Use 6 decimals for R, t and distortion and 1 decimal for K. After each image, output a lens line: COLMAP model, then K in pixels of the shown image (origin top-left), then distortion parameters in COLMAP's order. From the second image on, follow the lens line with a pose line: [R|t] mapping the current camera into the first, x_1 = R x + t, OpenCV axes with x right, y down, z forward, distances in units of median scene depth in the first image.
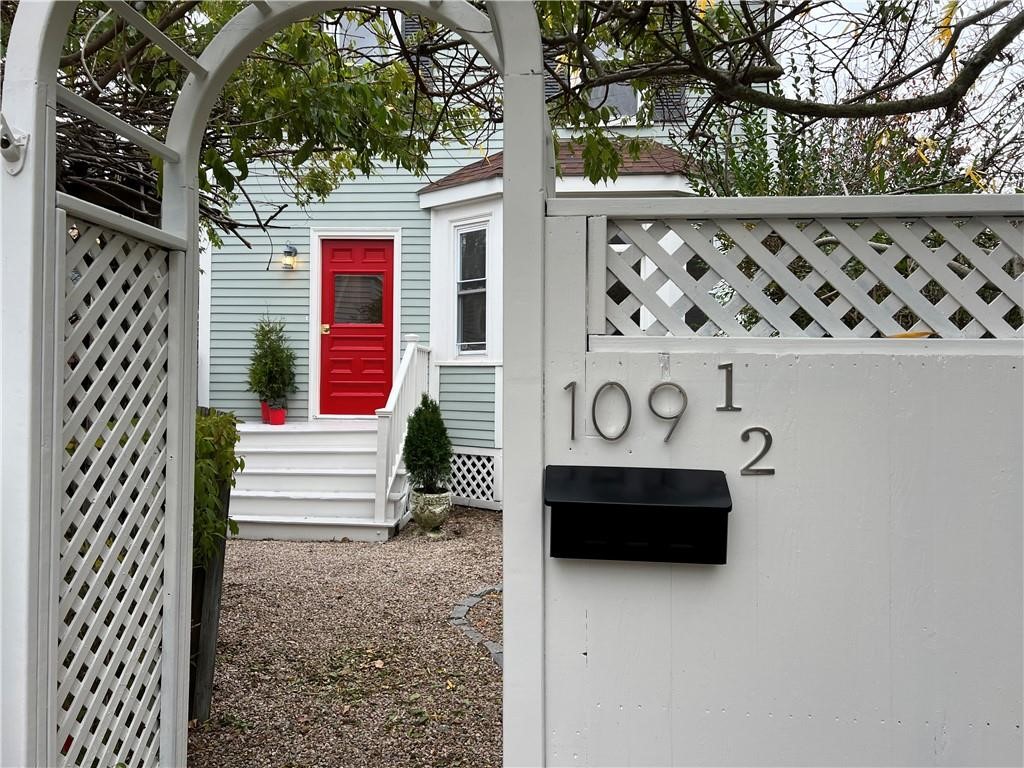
lens RADIAL K [[757.0, 0, 512.0], [0, 757.0, 384.0], [0, 0, 1]] dist [0.107873, -0.181859]
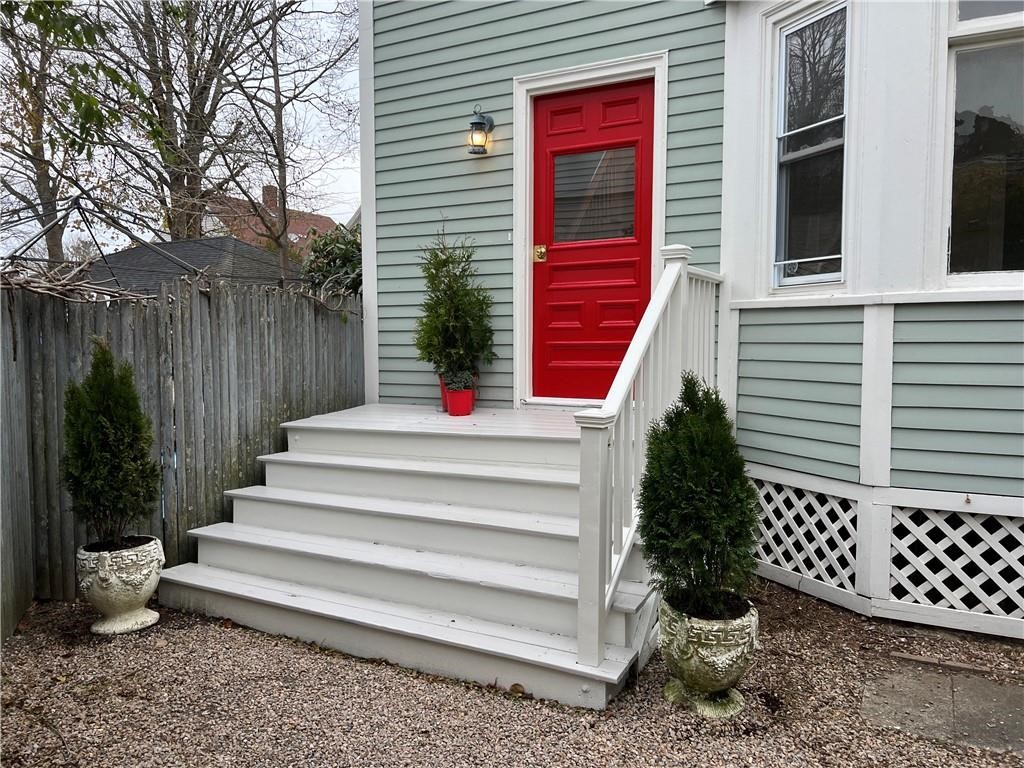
lens RADIAL K [[757.0, 0, 512.0], [0, 757.0, 384.0], [0, 0, 1]] dist [0.107873, -0.181859]
pose [[0.918039, 0.011746, -0.396316, -0.032061], [0.014112, 0.997960, 0.062265, -0.008447], [0.396239, -0.062754, 0.916000, 0.479854]]
